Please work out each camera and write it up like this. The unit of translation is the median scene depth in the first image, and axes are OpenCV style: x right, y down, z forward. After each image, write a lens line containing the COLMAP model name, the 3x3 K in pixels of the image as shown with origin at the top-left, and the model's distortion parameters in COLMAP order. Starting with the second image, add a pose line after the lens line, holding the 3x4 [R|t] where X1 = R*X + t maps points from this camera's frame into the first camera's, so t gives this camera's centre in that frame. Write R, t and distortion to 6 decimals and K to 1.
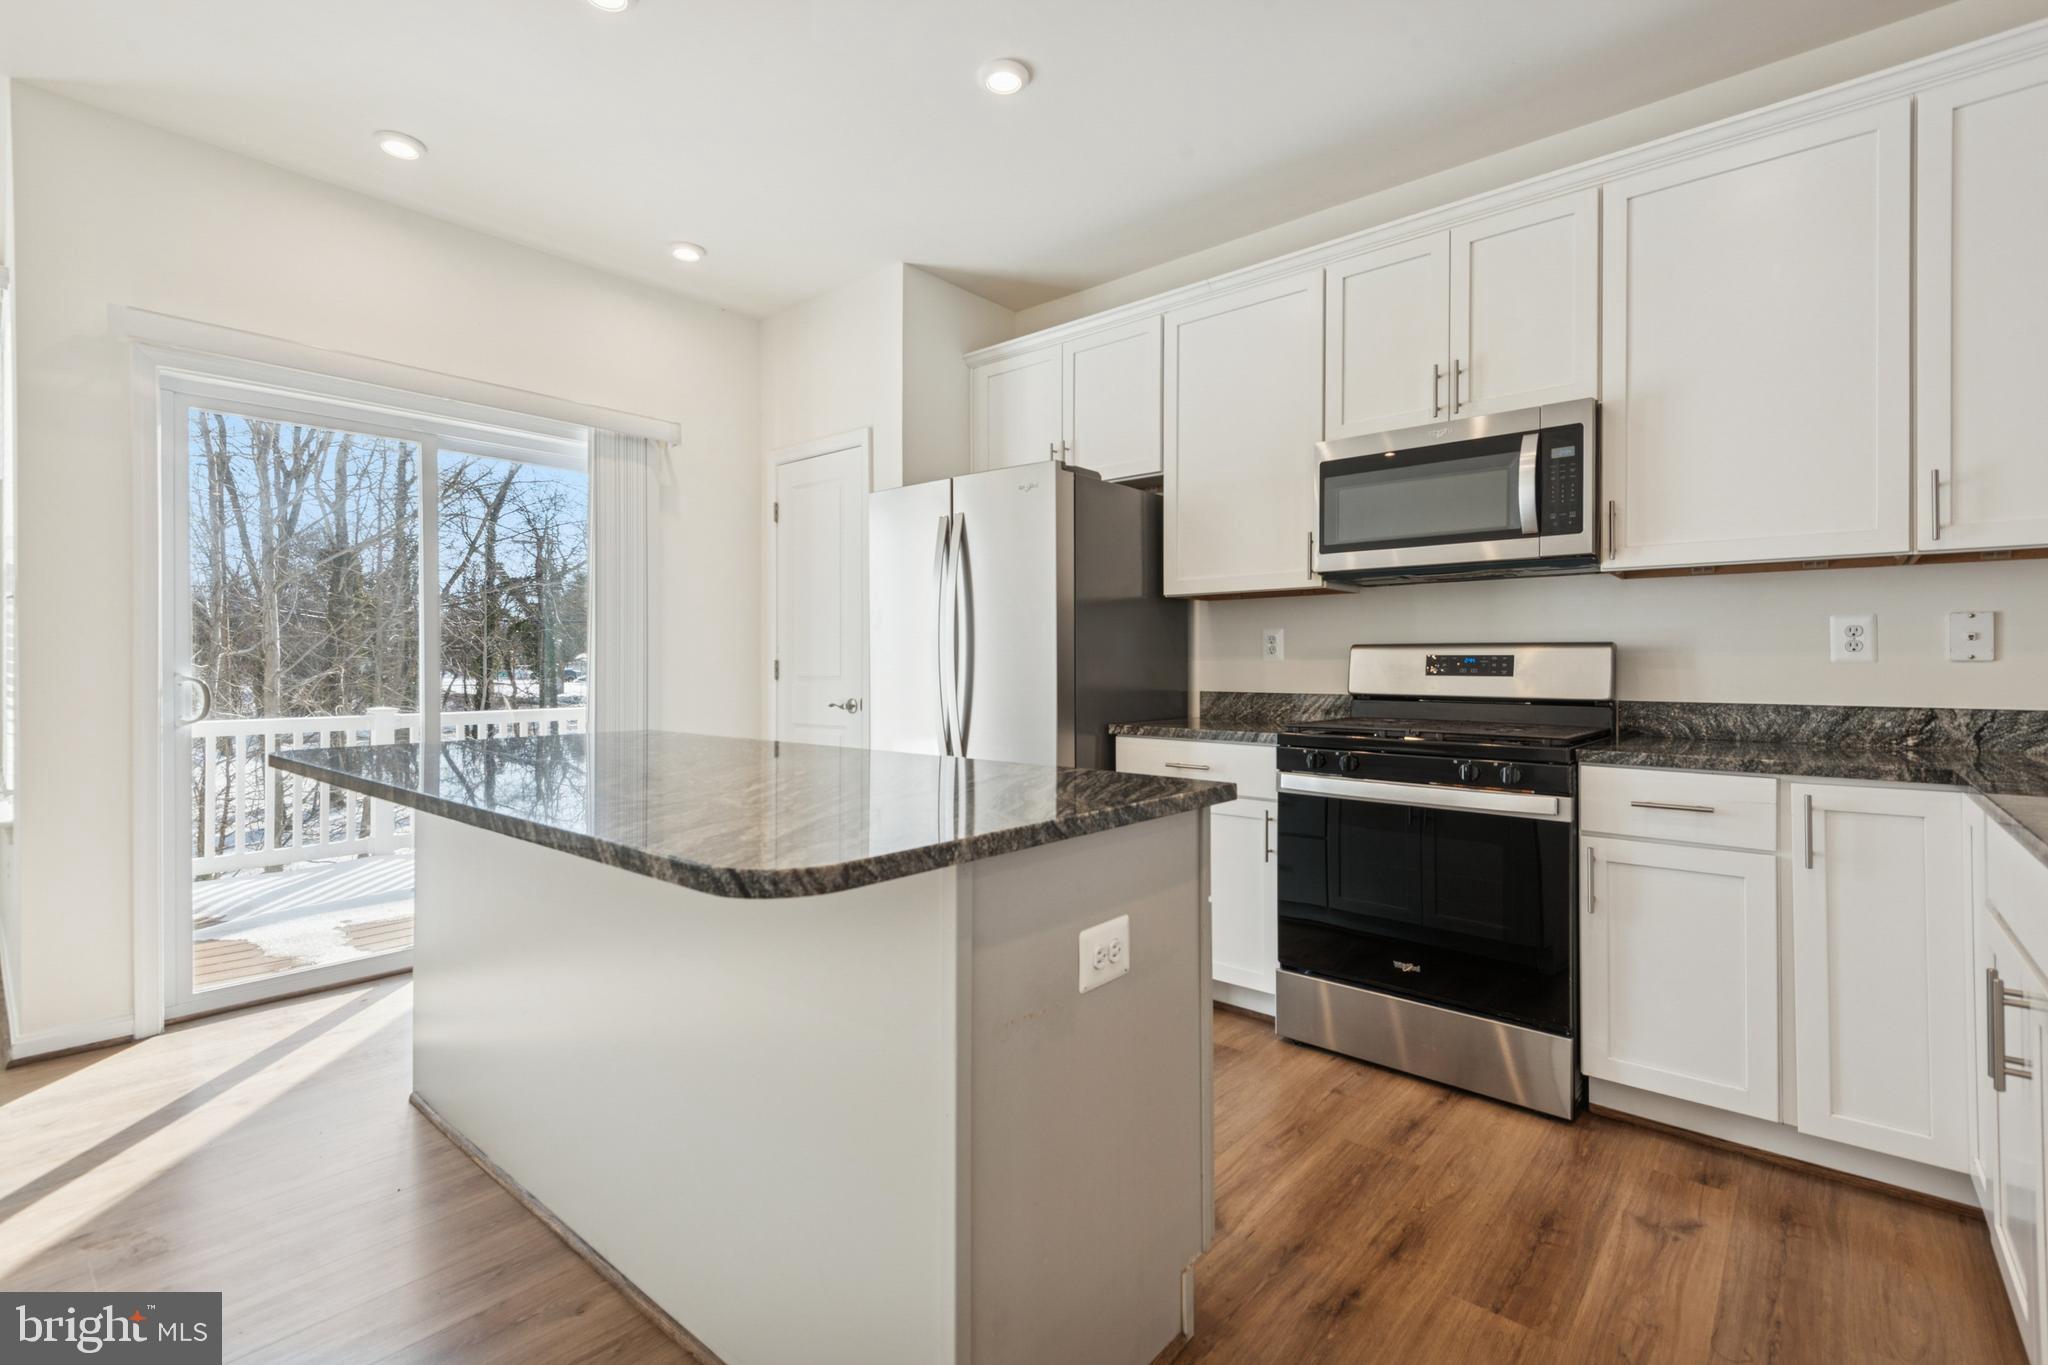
lens RADIAL K [[941.5, 0, 1027.2], [0, 941.5, 658.9], [0, 0, 1]] dist [0.001453, 0.000088]
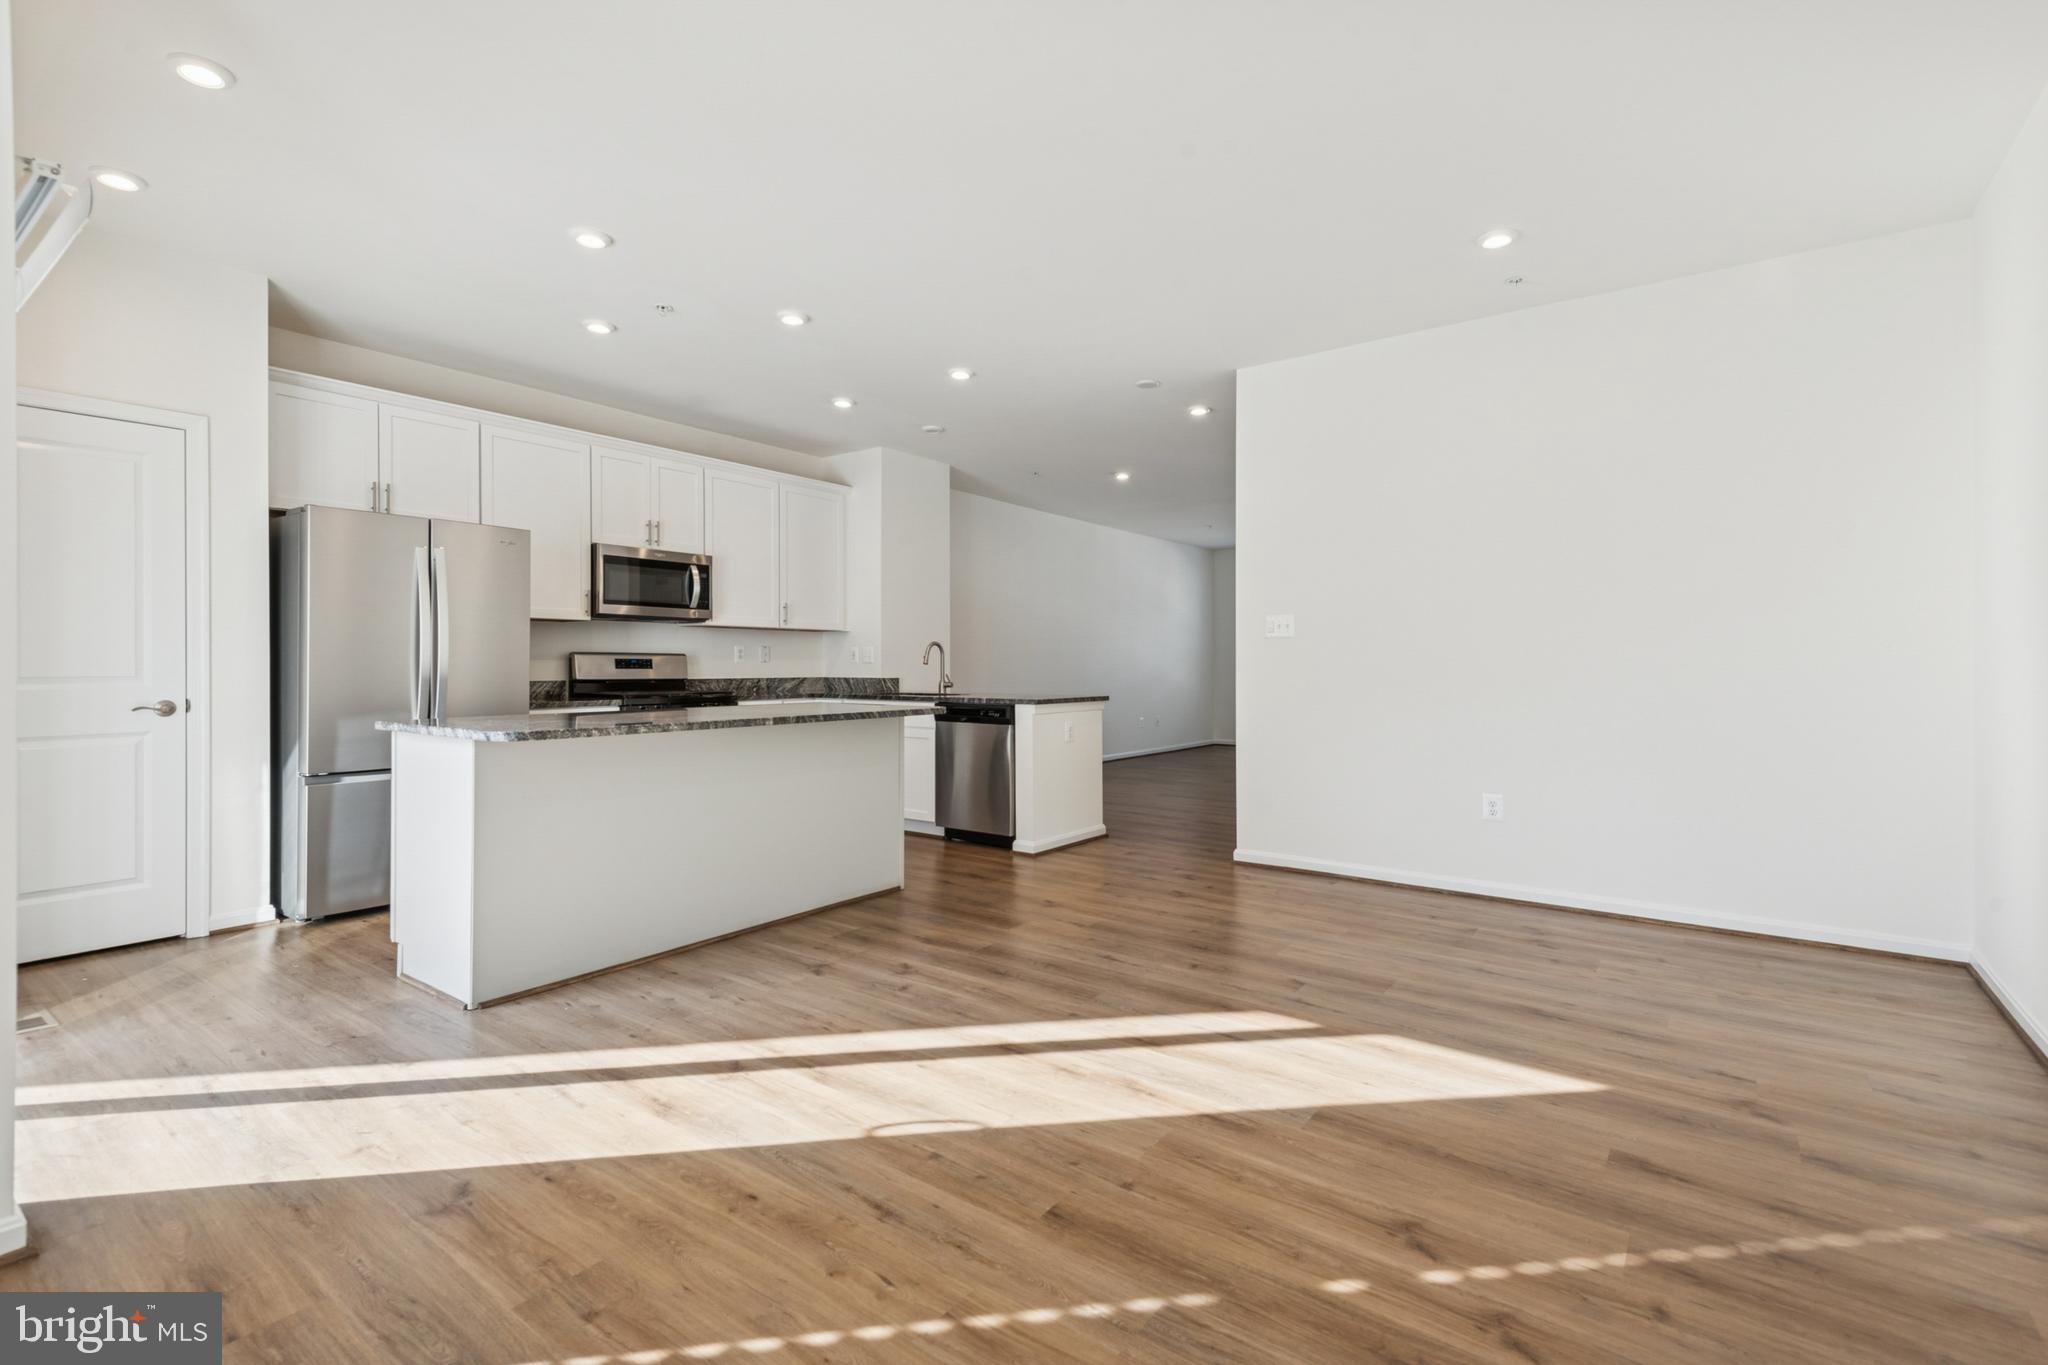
lens RADIAL K [[938.5, 0, 1024.0], [0, 938.5, 682.5], [0, 0, 1]] dist [0.014094, -0.000429]
pose [[-0.066170, -0.024806, 0.997500, -1.914968], [-0.011487, 0.999644, 0.024097, -0.013584], [-0.997742, -0.009864, -0.066431, 0.347528]]
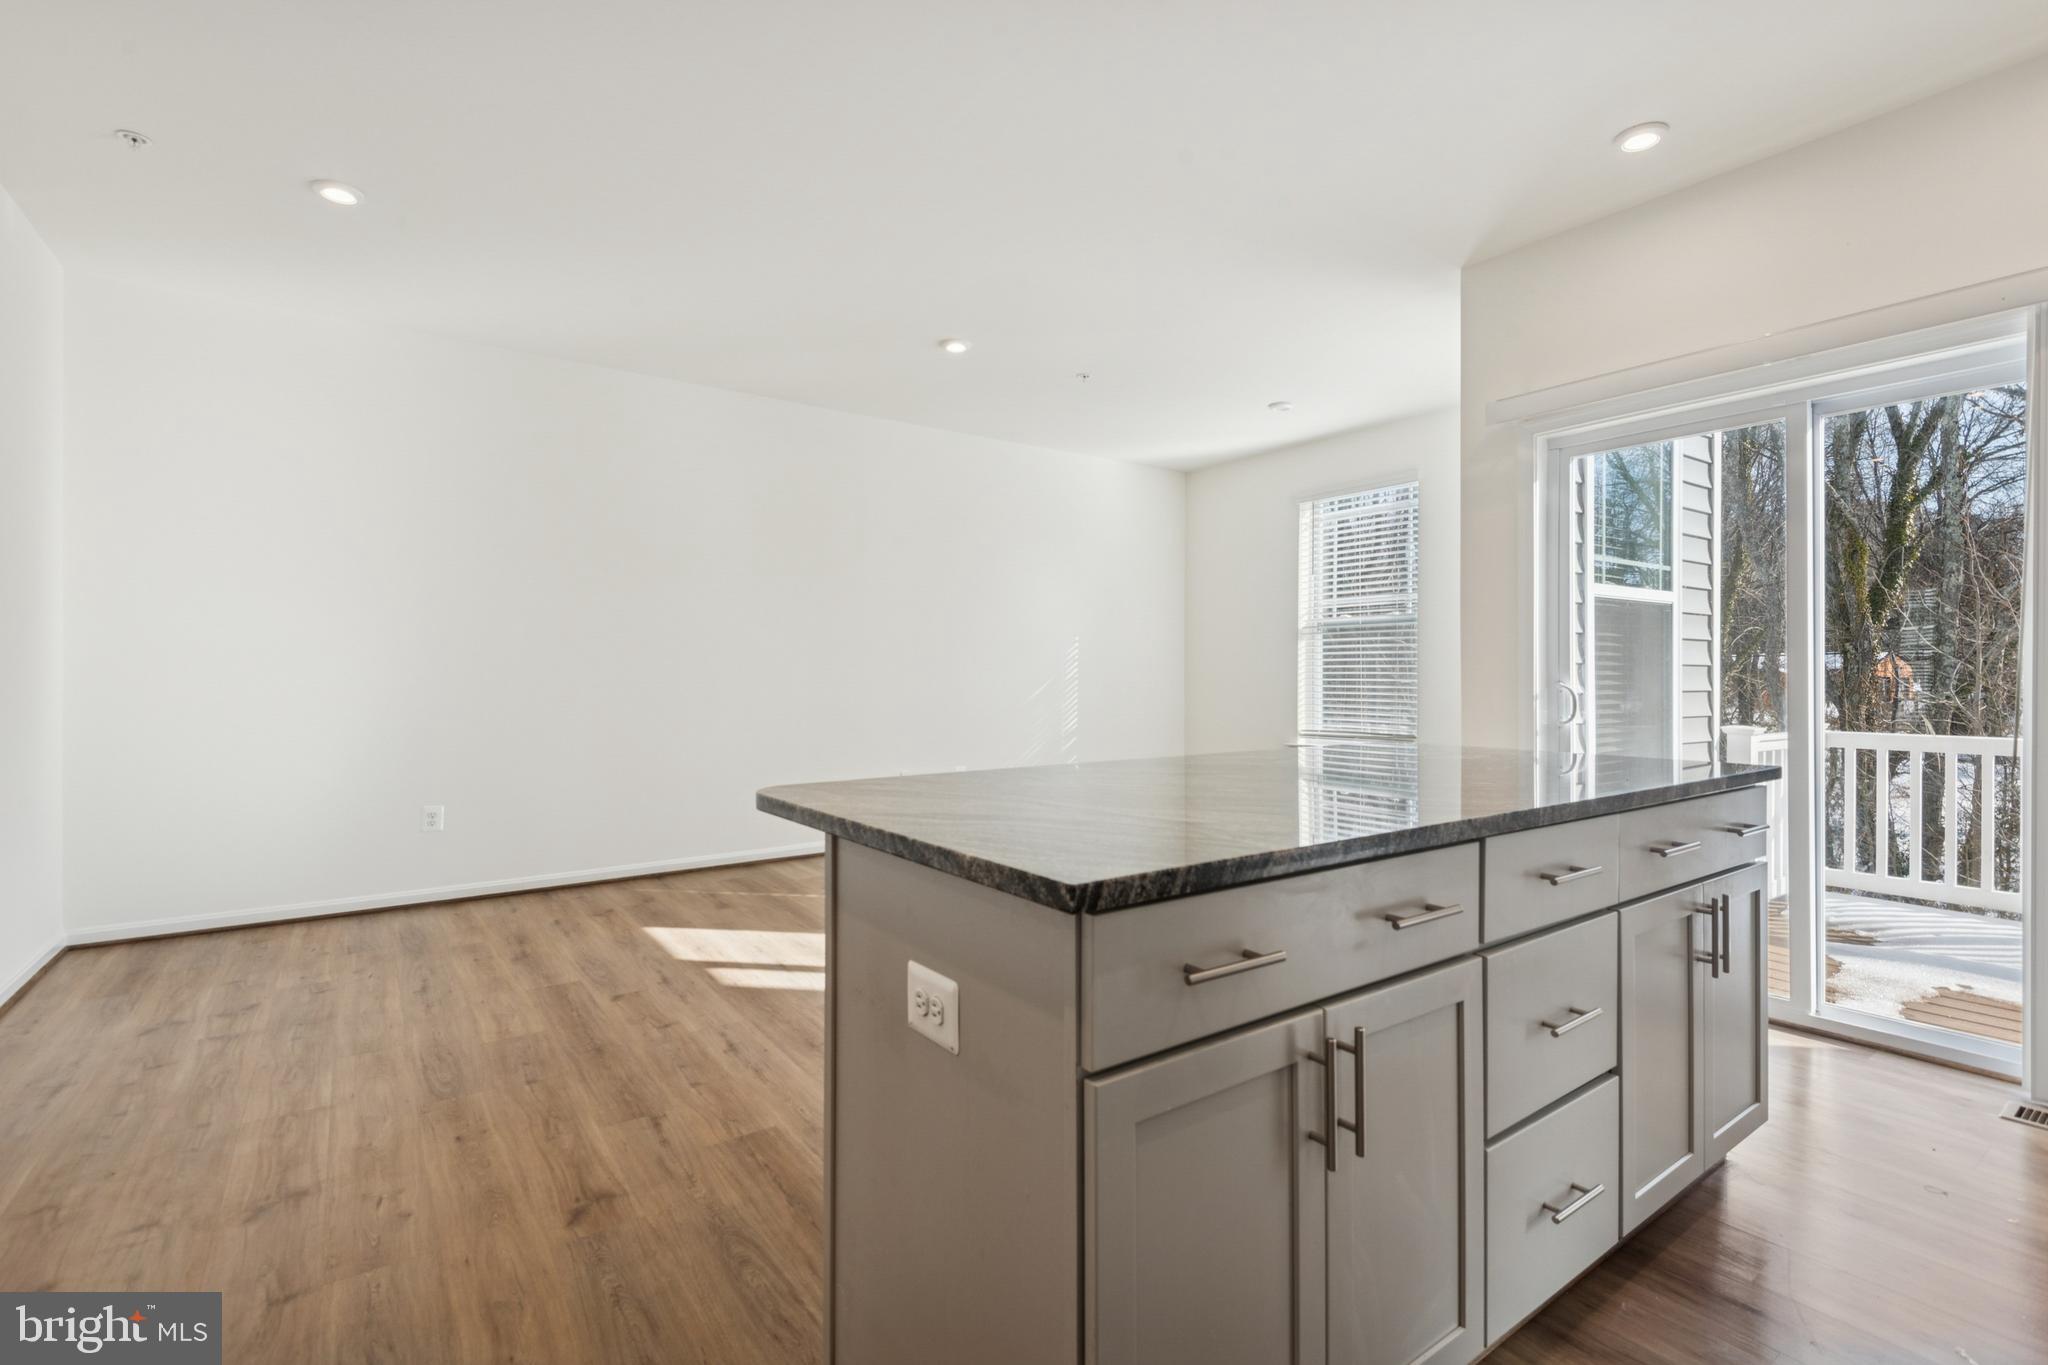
lens RADIAL K [[938.5, 0, 1024.0], [0, 938.5, 682.5], [0, 0, 1]] dist [0.014094, -0.000429]
pose [[-0.240486, 0.004327, -0.970643, 0.513320], [0.009815, 0.999950, 0.002026, 0.006060], [0.970603, -0.009040, -0.240517, 0.731860]]
